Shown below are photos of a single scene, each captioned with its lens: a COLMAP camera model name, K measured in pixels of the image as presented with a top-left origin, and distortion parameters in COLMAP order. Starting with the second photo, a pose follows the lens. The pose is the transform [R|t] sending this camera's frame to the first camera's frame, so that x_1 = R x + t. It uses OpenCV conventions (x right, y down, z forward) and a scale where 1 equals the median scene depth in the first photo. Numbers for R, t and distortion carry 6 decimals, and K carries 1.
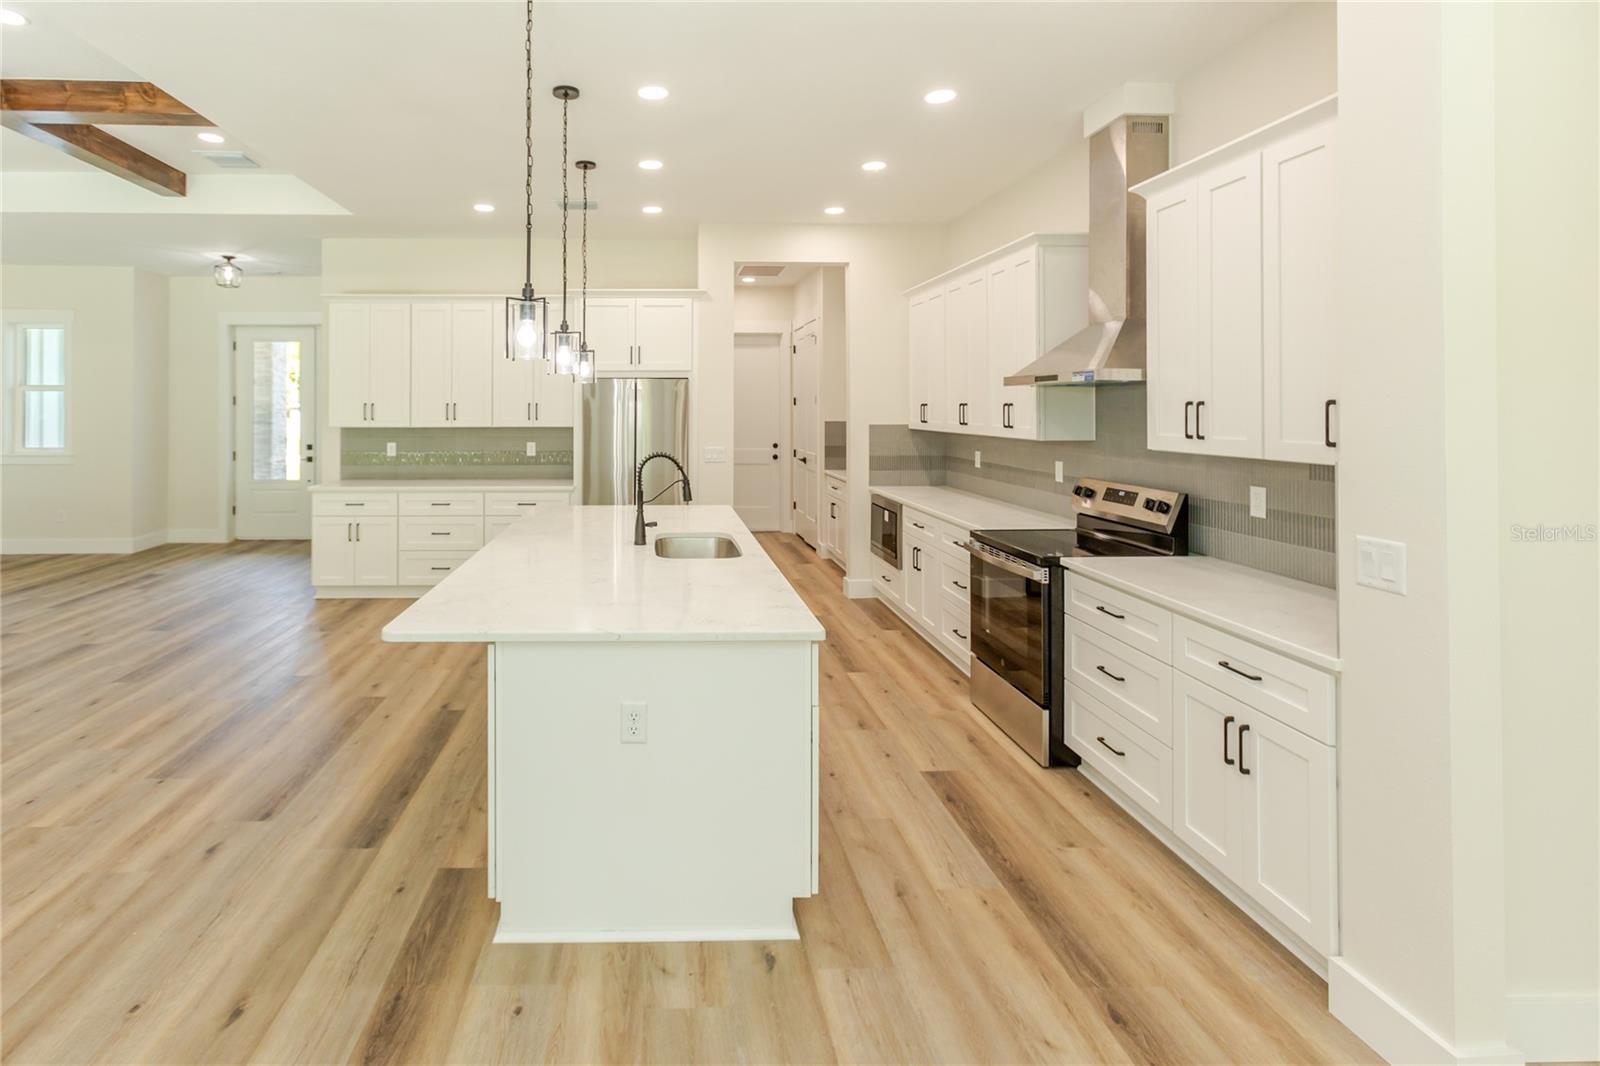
lens RADIAL K [[746.5, 0, 649.3], [0, 746.5, 414.4], [0, 0, 1]] dist [-0.010070, 0.008684]
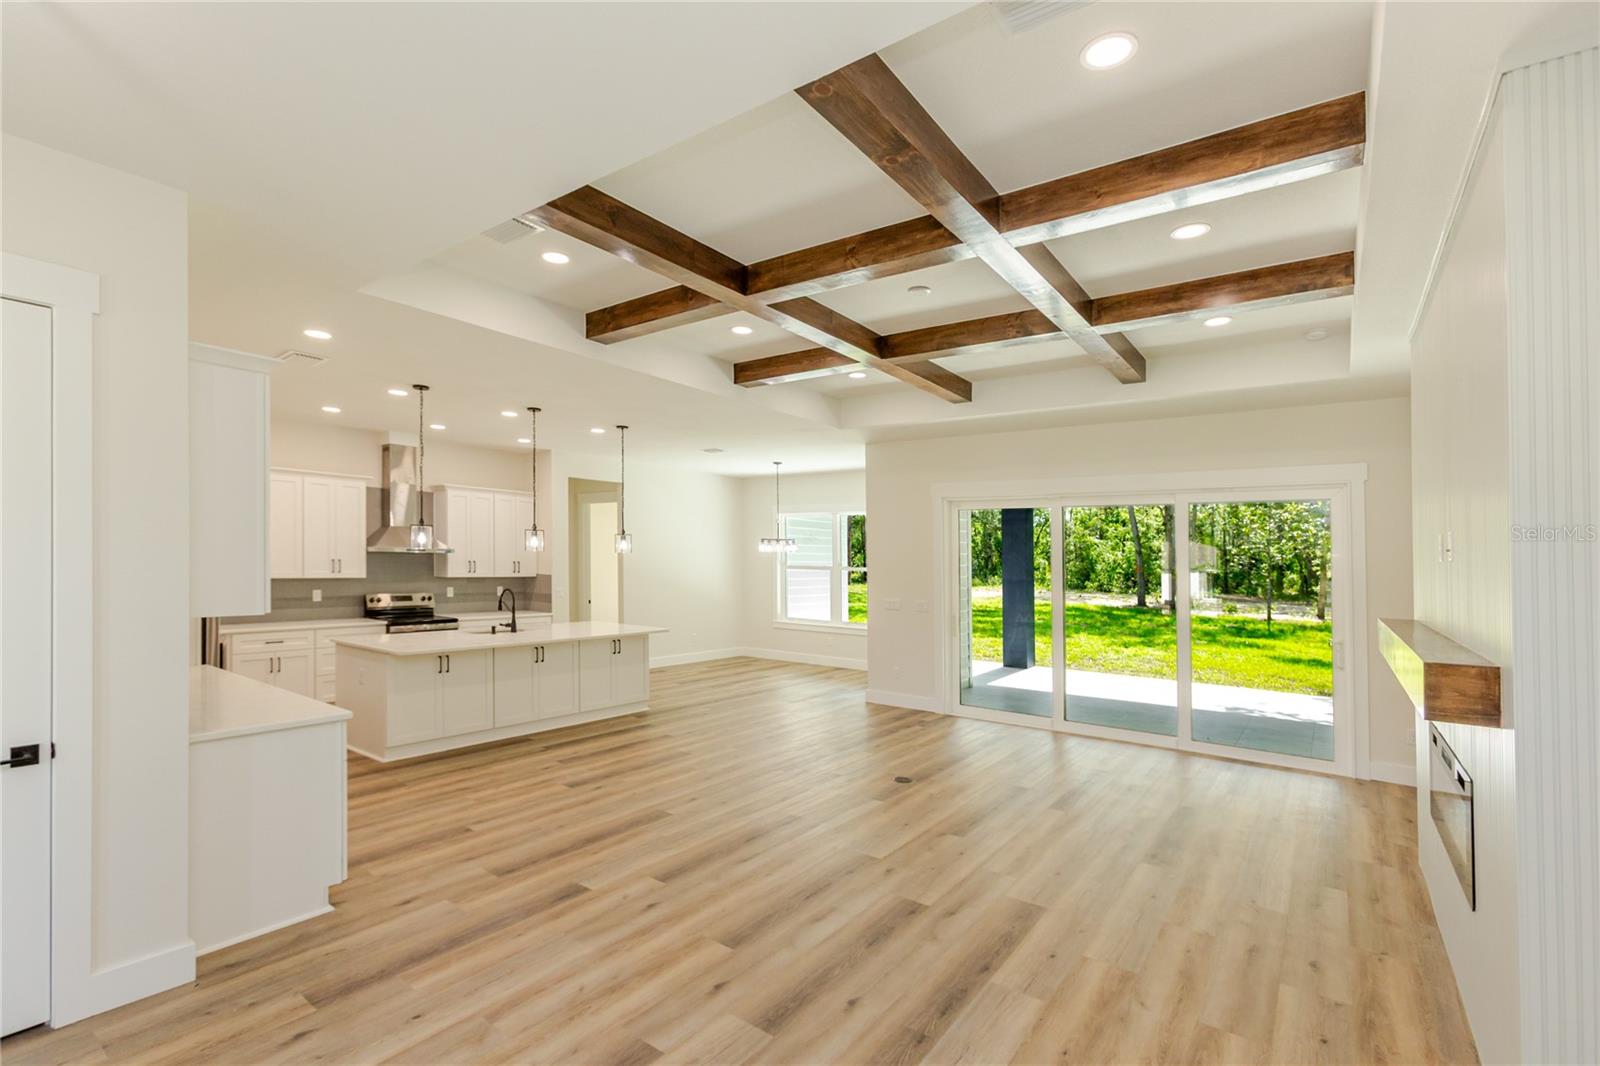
lens RADIAL K [[746.5, 0, 789.2], [0, 746.5, 550.6], [0, 0, 1]] dist [-0.010070, 0.008684]
pose [[-0.793714, -0.000408, 0.608292, -1.659938], [-0.006000, 0.999956, -0.007158, -0.033198], [-0.608262, -0.009331, -0.793681, 1.941464]]
